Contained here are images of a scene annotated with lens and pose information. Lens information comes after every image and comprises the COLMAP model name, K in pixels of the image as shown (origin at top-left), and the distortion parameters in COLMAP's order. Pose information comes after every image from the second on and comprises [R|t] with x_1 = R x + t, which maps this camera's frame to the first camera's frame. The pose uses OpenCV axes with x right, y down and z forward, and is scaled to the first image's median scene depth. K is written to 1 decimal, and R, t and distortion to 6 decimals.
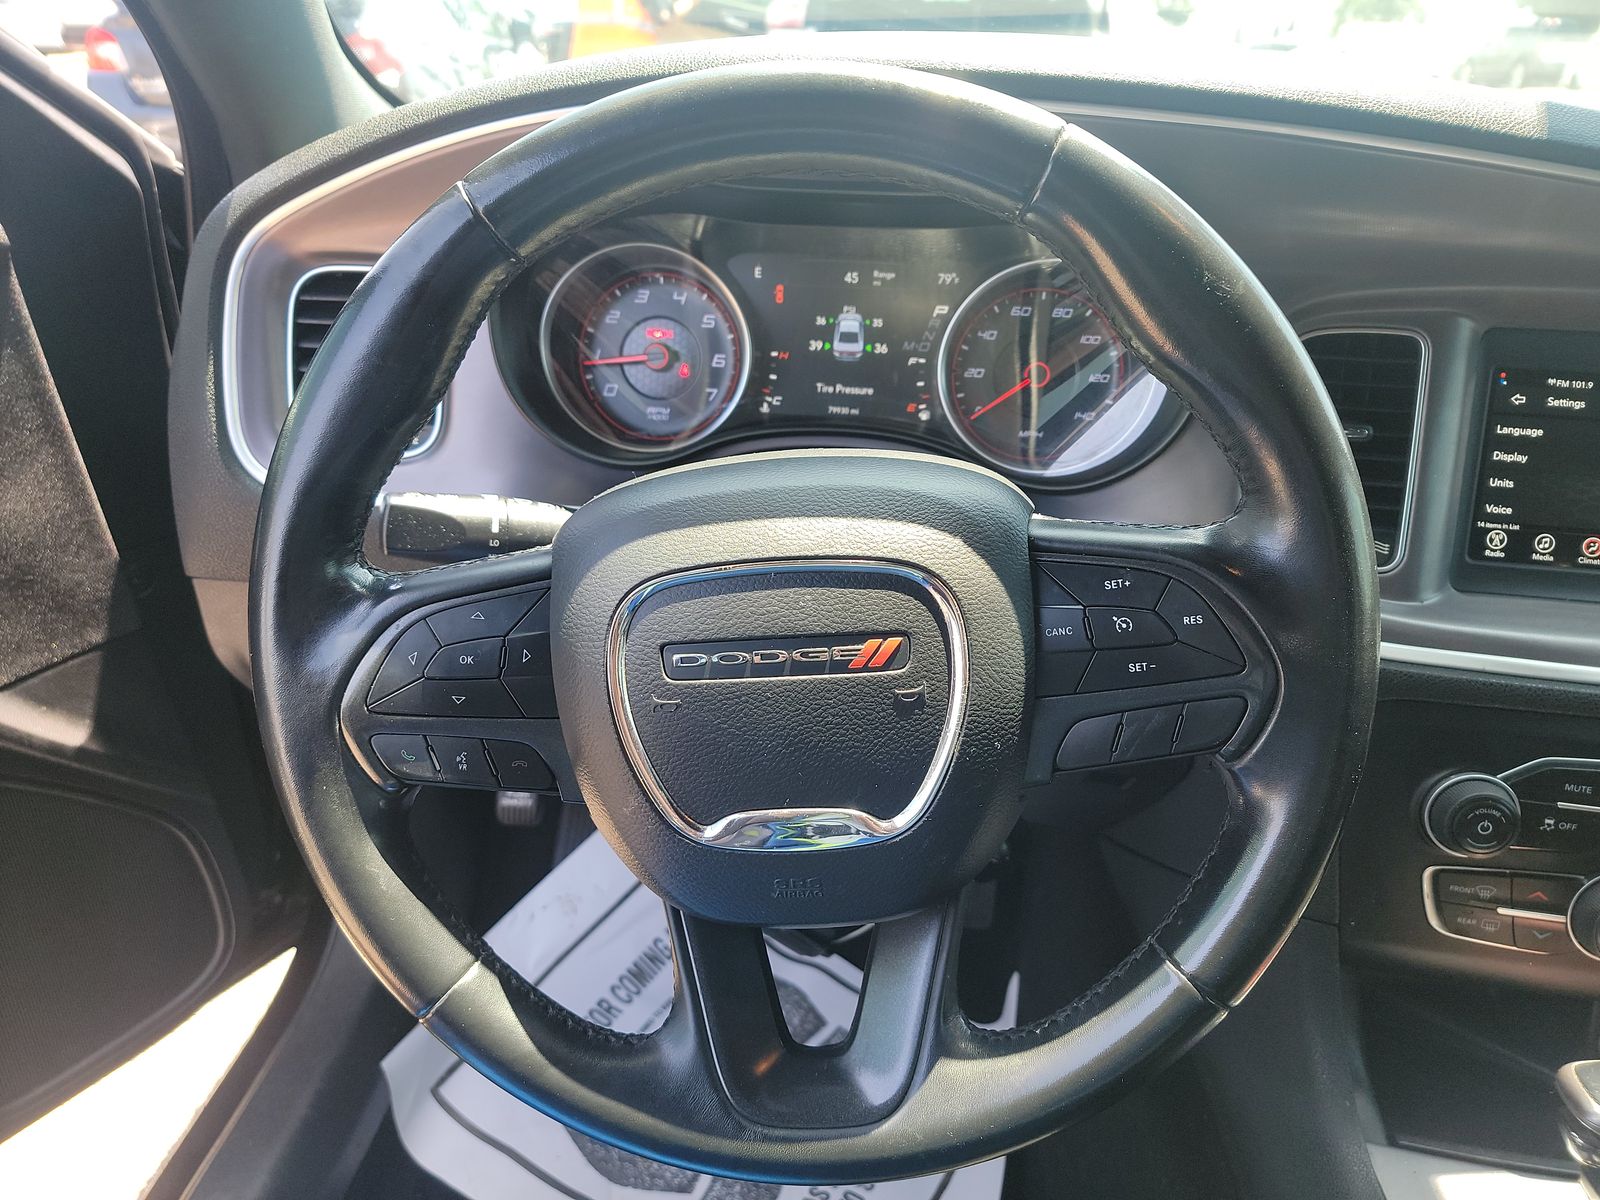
lens RADIAL K [[1085.6, 0, 796.6], [0, 1085.6, 606.4], [0, 0, 1]] dist [0.032151, -0.042446]
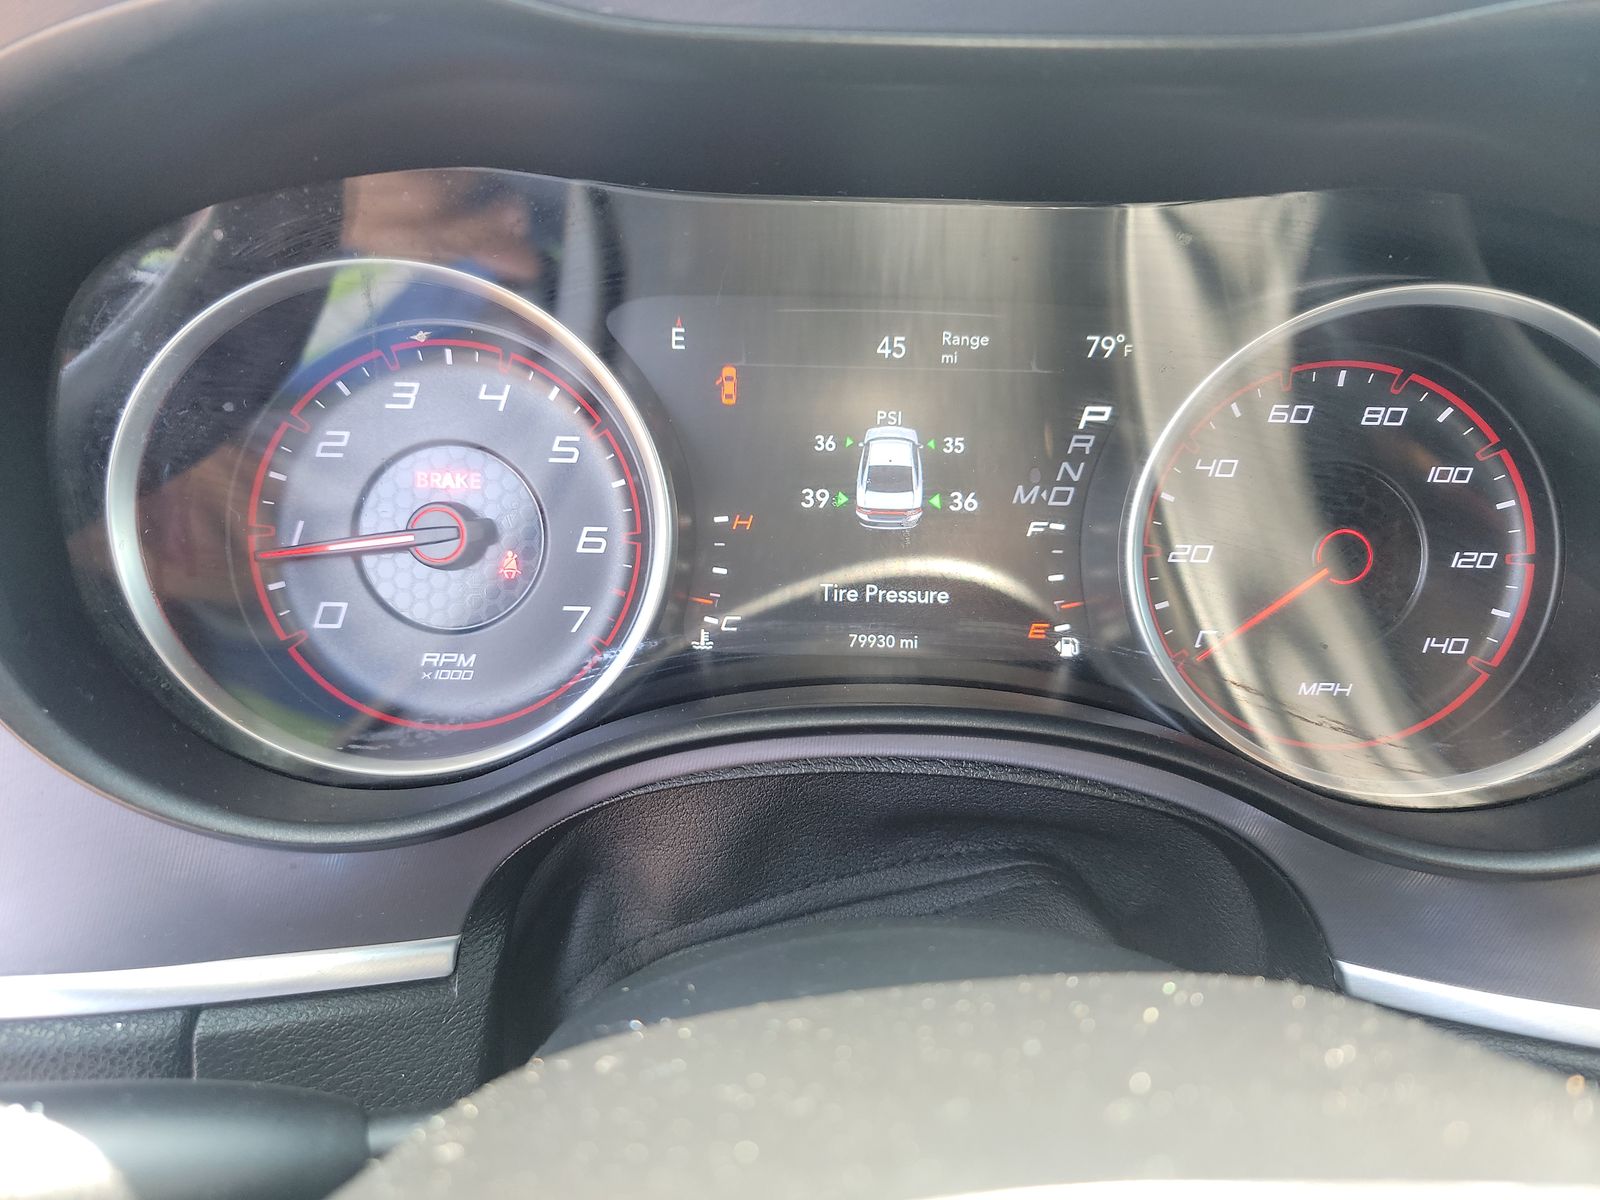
lens RADIAL K [[1085.6, 0, 807.1], [0, 1085.6, 597.6], [0, 0, 1]] dist [0.032151, -0.042446]
pose [[0.995194, -0.033092, 0.092163, -0.027790], [0.042487, 0.993884, -0.101926, -0.156621], [-0.088226, 0.105352, 0.990514, 0.573983]]
